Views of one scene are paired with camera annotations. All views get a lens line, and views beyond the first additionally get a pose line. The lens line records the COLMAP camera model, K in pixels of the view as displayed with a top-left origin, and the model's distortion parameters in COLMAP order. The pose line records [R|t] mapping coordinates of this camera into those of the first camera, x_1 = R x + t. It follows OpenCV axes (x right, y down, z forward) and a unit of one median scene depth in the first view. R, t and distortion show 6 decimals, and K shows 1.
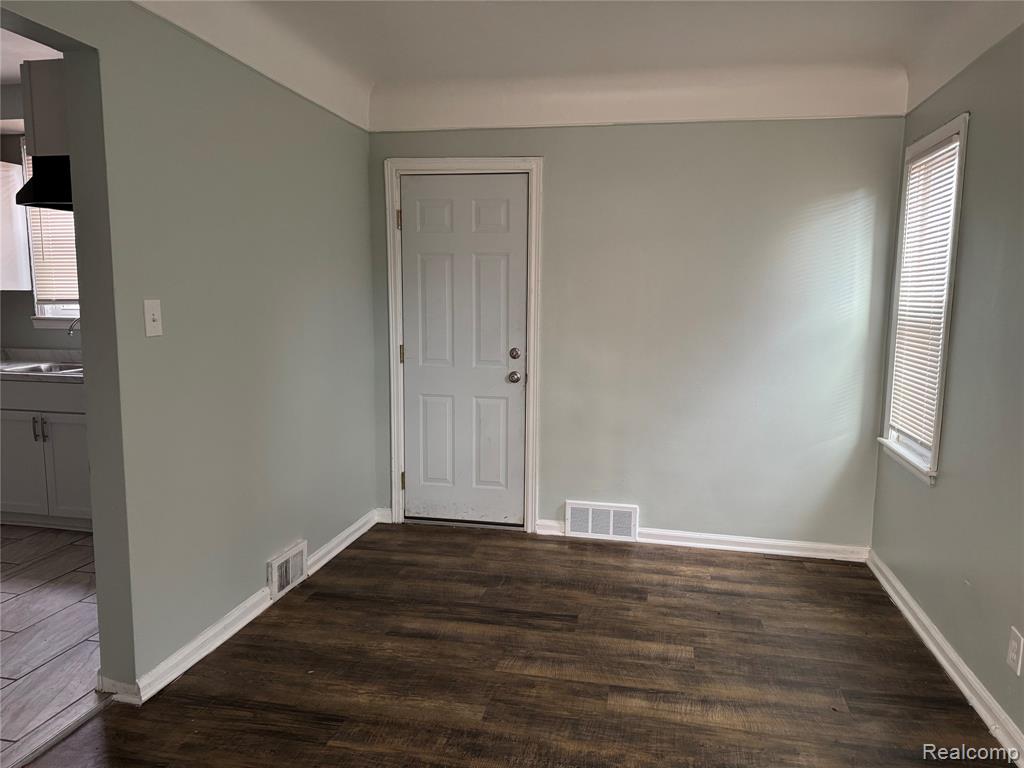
lens RADIAL K [[721.9, 0, 512.0], [0, 721.9, 384.0], [0, 0, 1]] dist [0.074405, -0.099583]
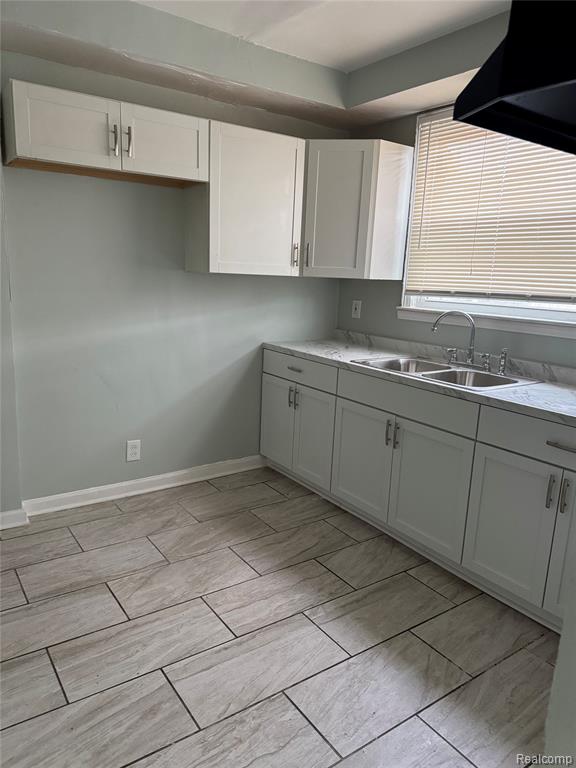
lens RADIAL K [[541.5, 0, 288.0], [0, 541.5, 384.0], [0, 0, 1]] dist [0.074405, -0.099583]
pose [[0.734905, 0.166033, -0.657532, -0.298102], [-0.125552, 0.986116, 0.108679, -0.057048], [0.666447, 0.002686, 0.745547, 0.396534]]
